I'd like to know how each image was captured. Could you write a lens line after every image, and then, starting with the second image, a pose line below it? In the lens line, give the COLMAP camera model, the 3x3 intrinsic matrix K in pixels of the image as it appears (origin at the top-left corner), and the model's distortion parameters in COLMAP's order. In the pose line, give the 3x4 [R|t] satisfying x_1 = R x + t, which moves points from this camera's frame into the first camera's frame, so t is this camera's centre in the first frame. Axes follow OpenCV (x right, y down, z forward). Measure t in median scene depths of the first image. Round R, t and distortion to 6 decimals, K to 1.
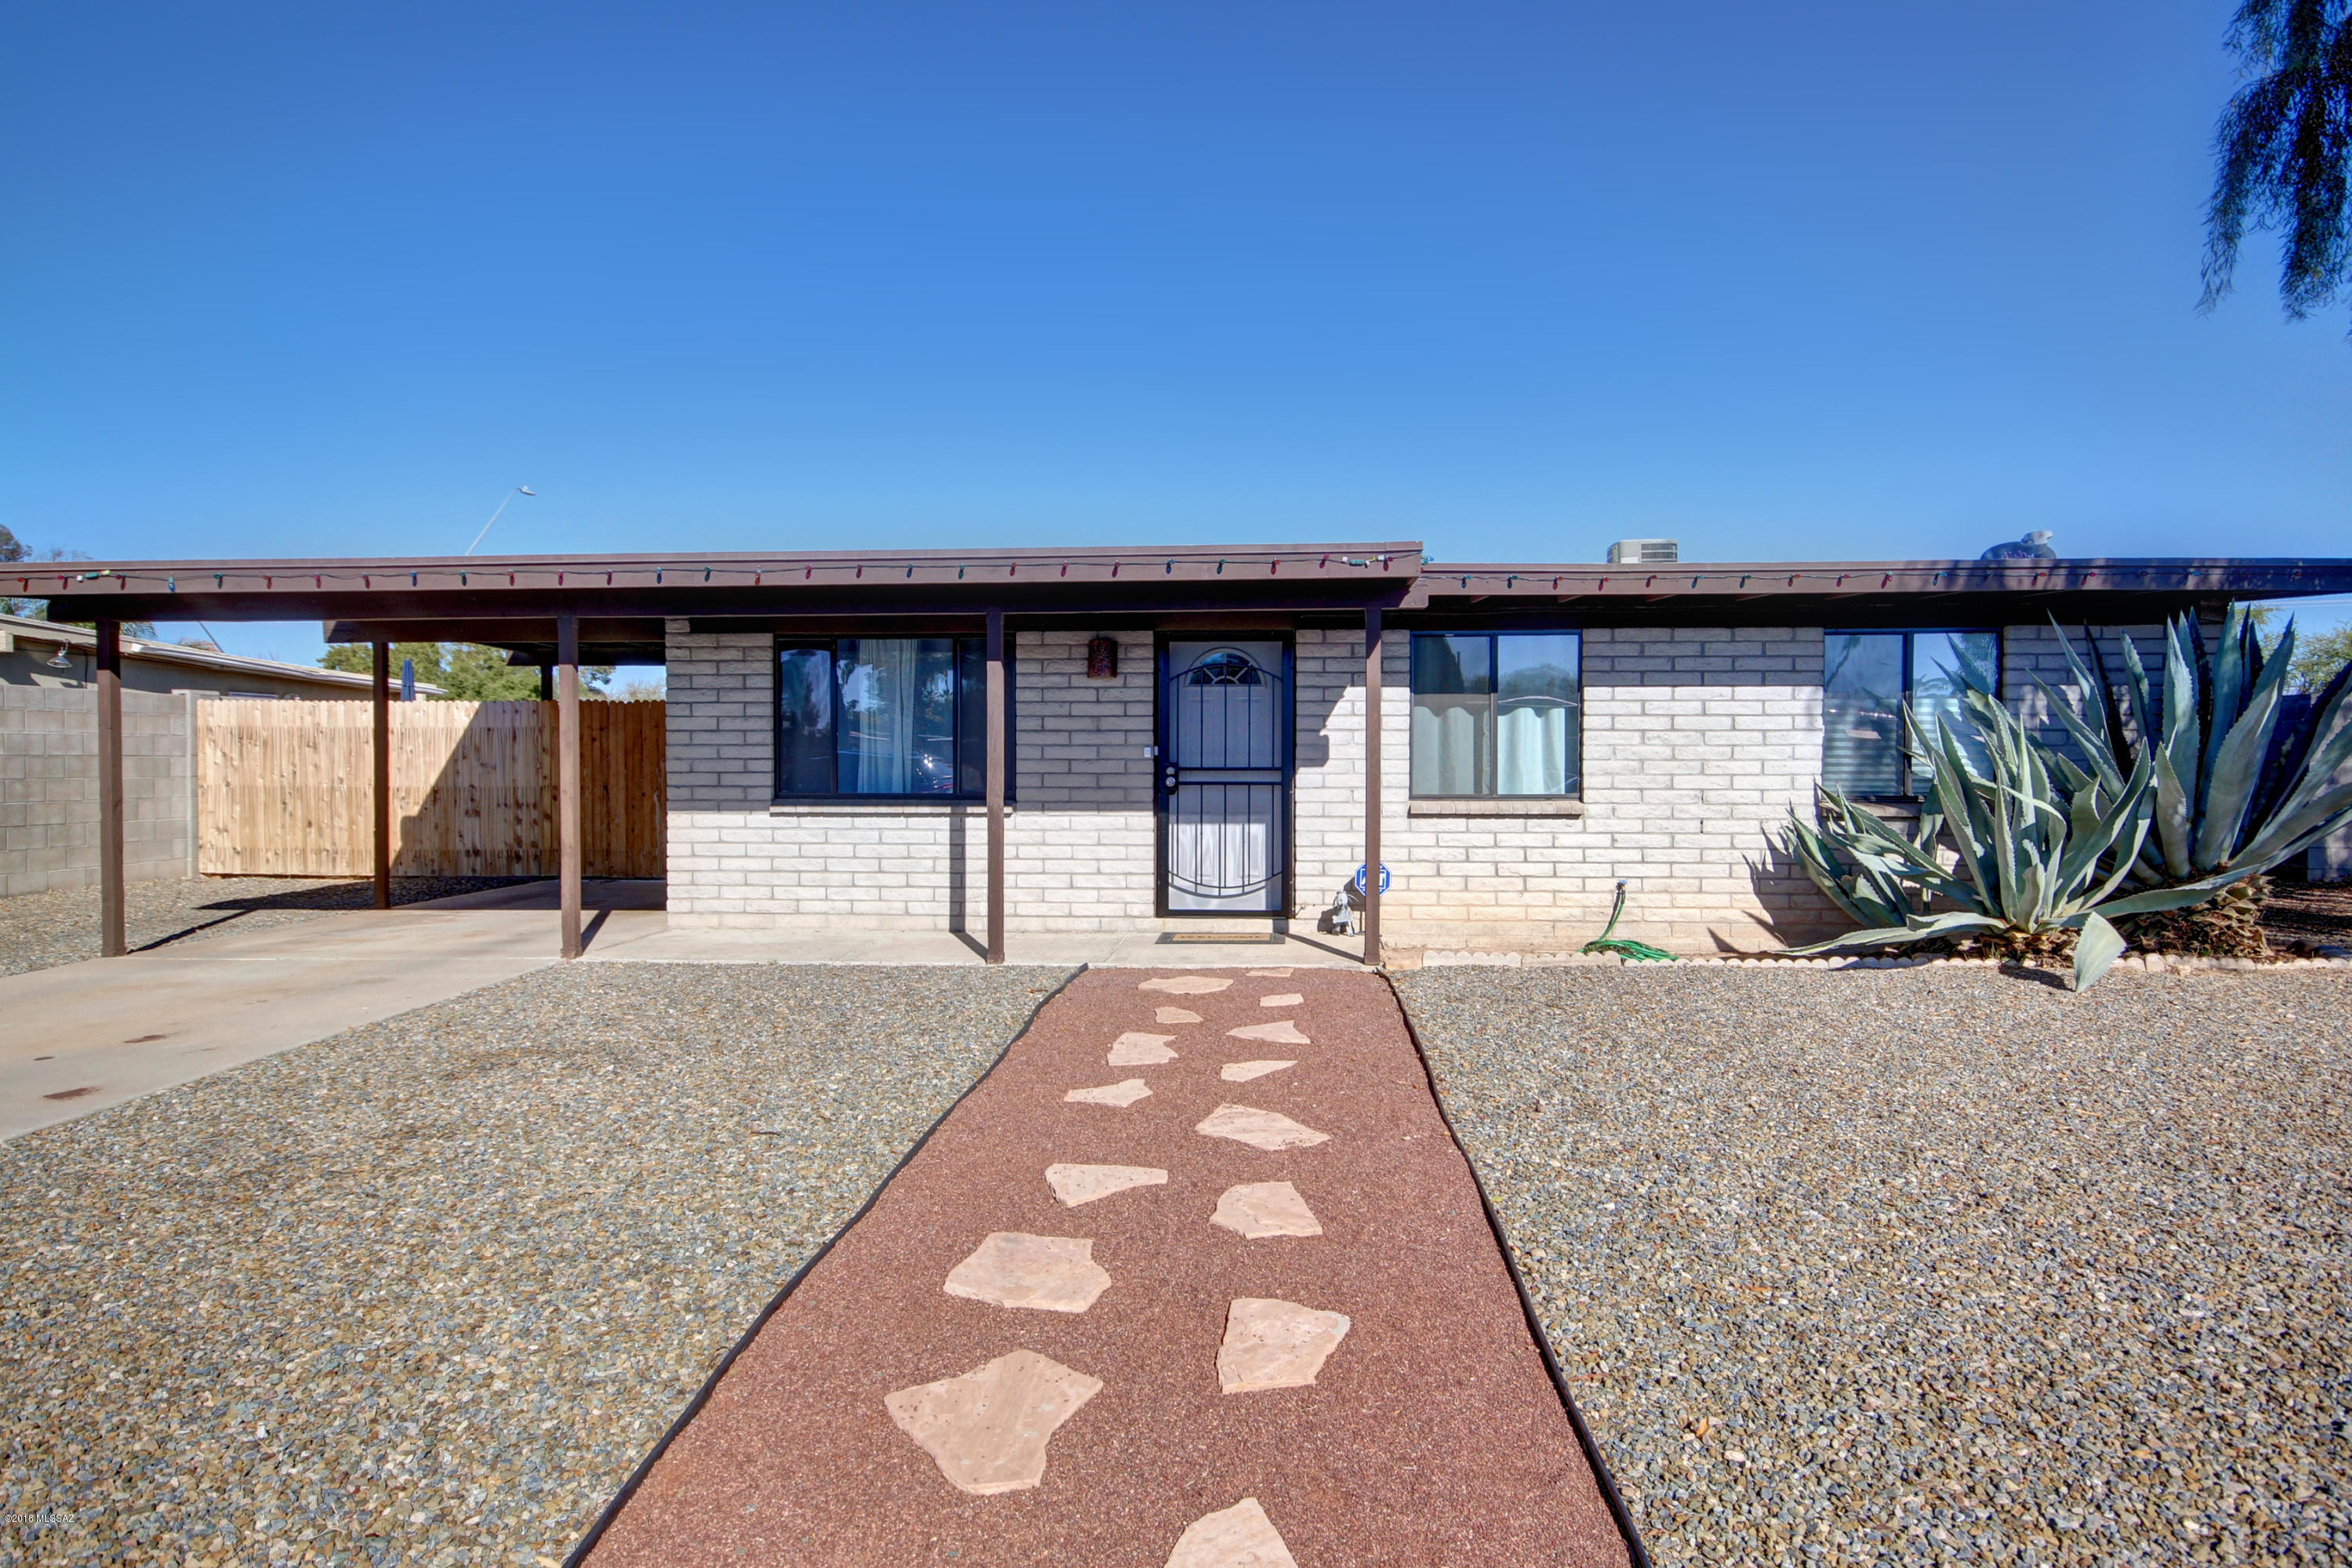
lens RADIAL K [[1426.0, 0, 1176.0], [0, 1426.0, 784.0], [0, 0, 1]] dist [-0.002542, -0.000054]
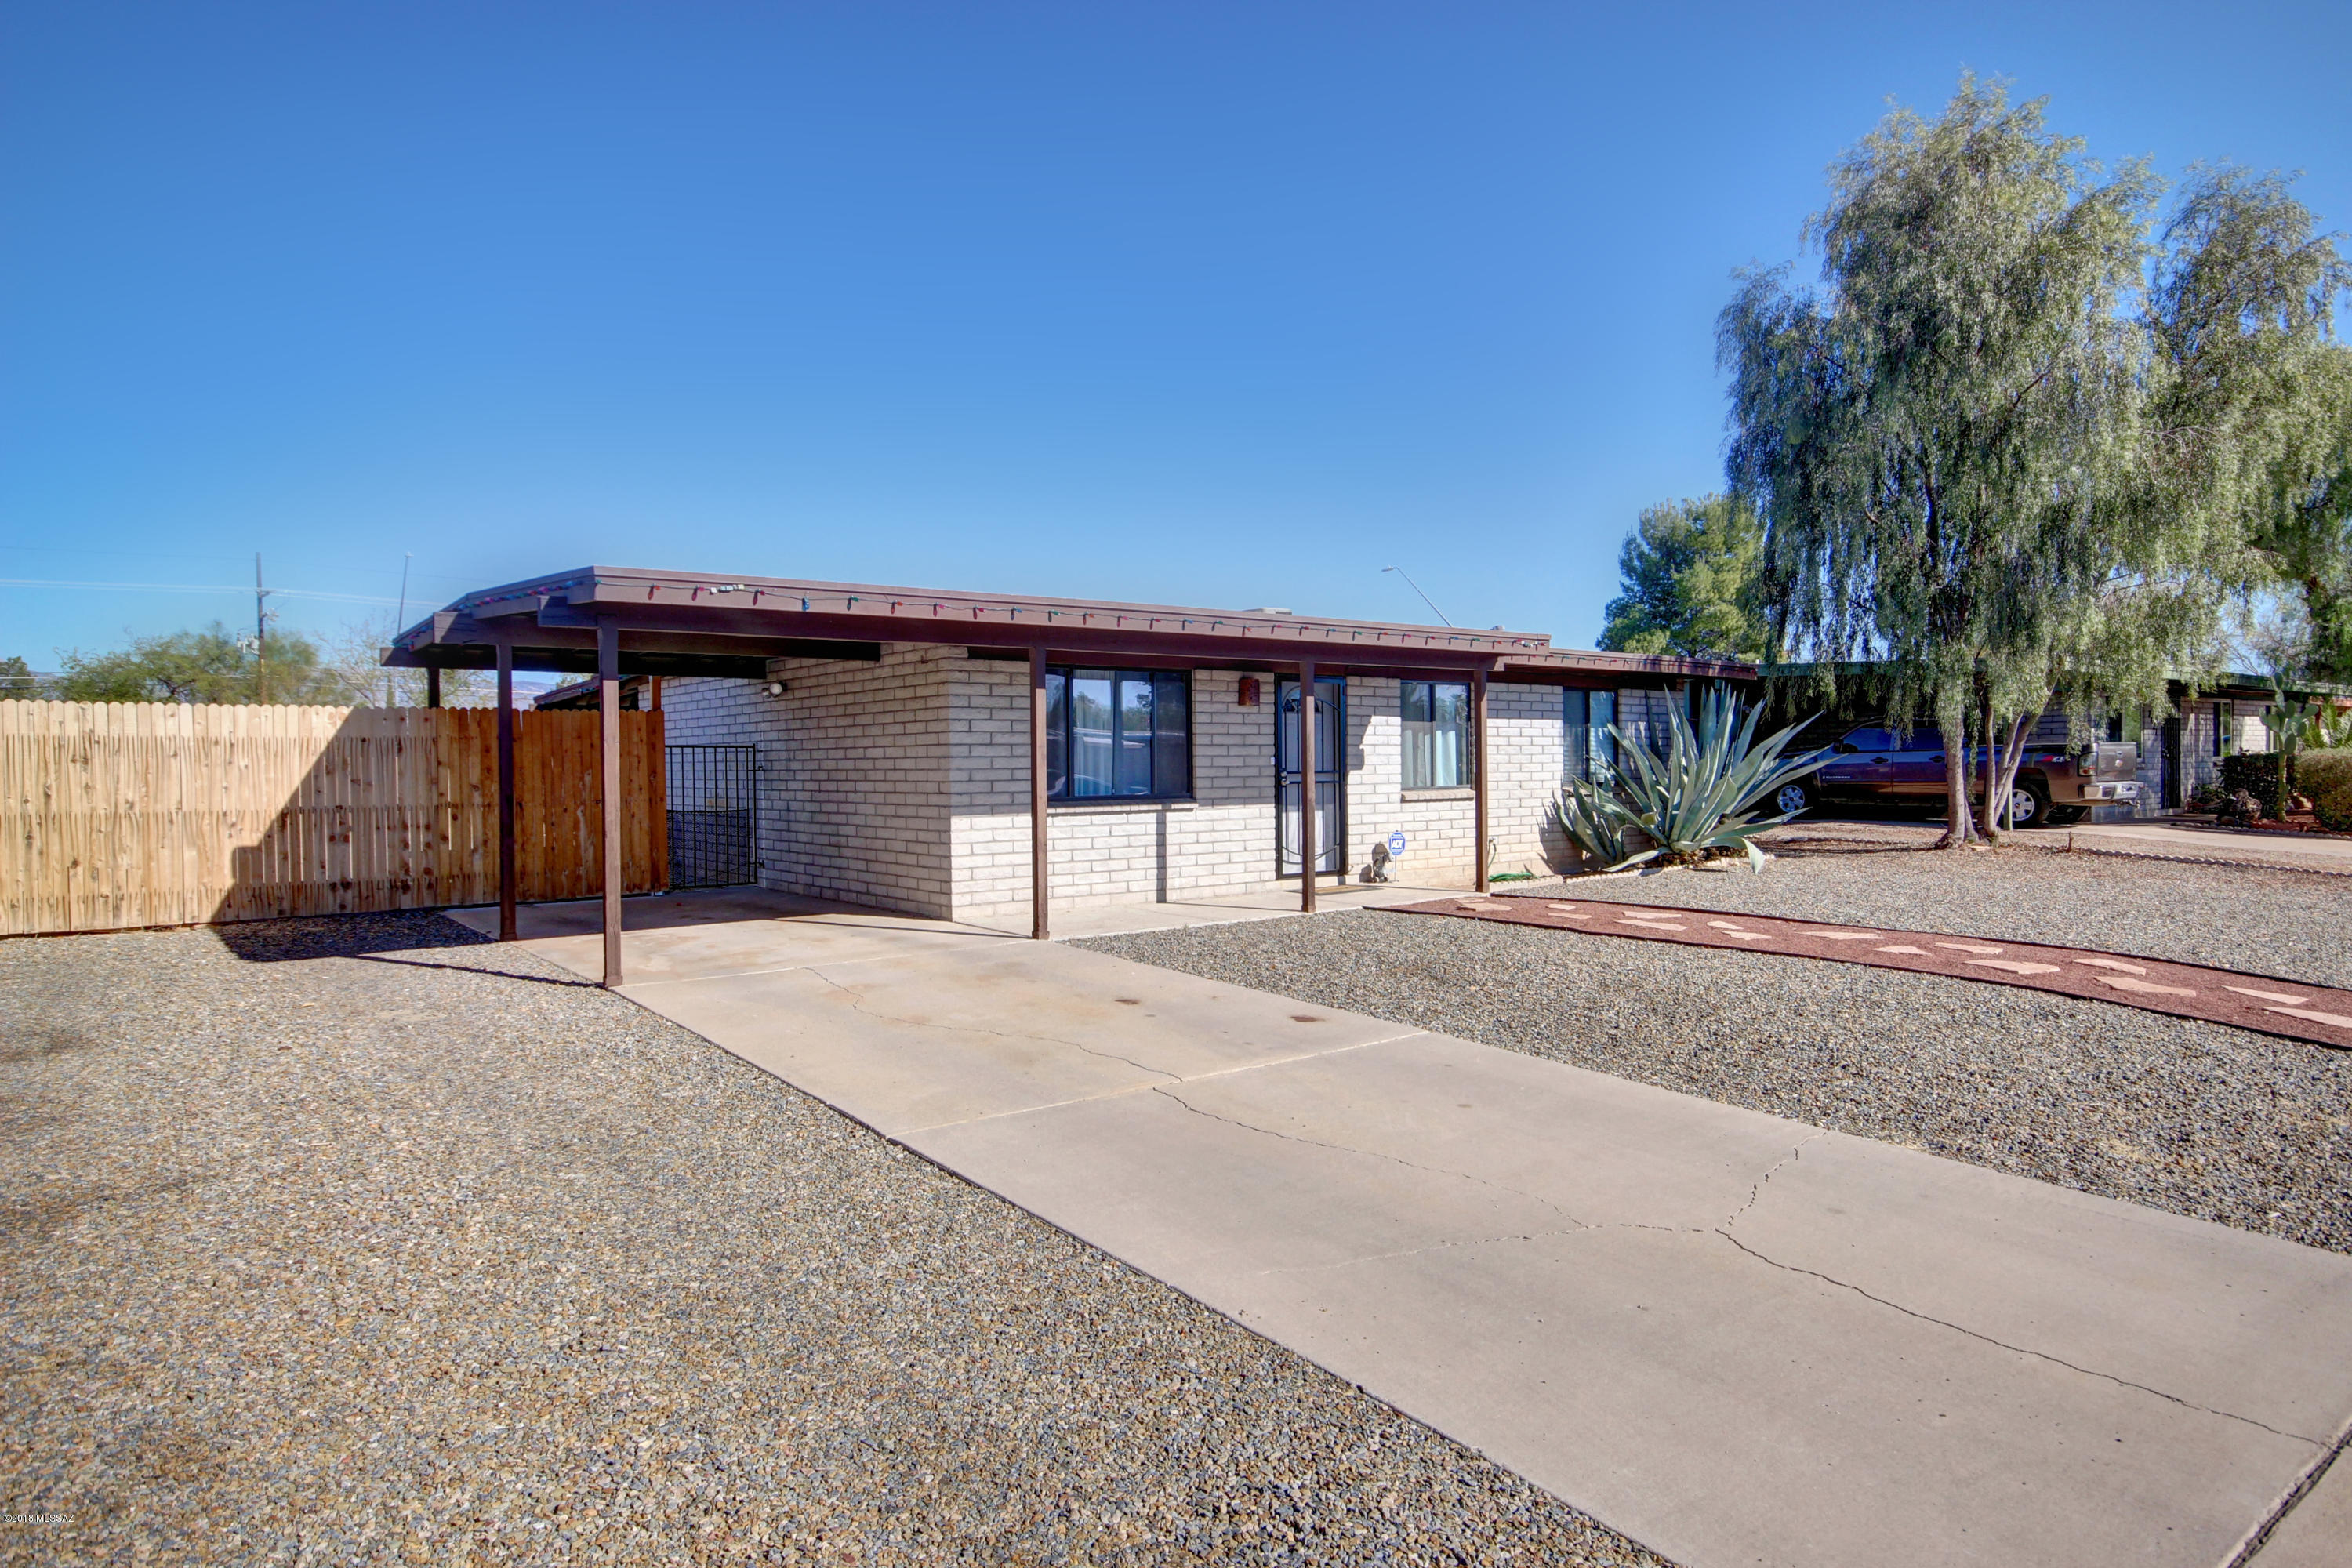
lens RADIAL K [[1426.0, 0, 1176.0], [0, 1426.0, 784.0], [0, 0, 1]] dist [-0.002542, -0.000054]
pose [[0.724427, -0.017428, 0.689131, -1.028182], [0.020973, 0.999775, 0.003237, -0.006276], [-0.689032, 0.012108, 0.724629, 0.066442]]
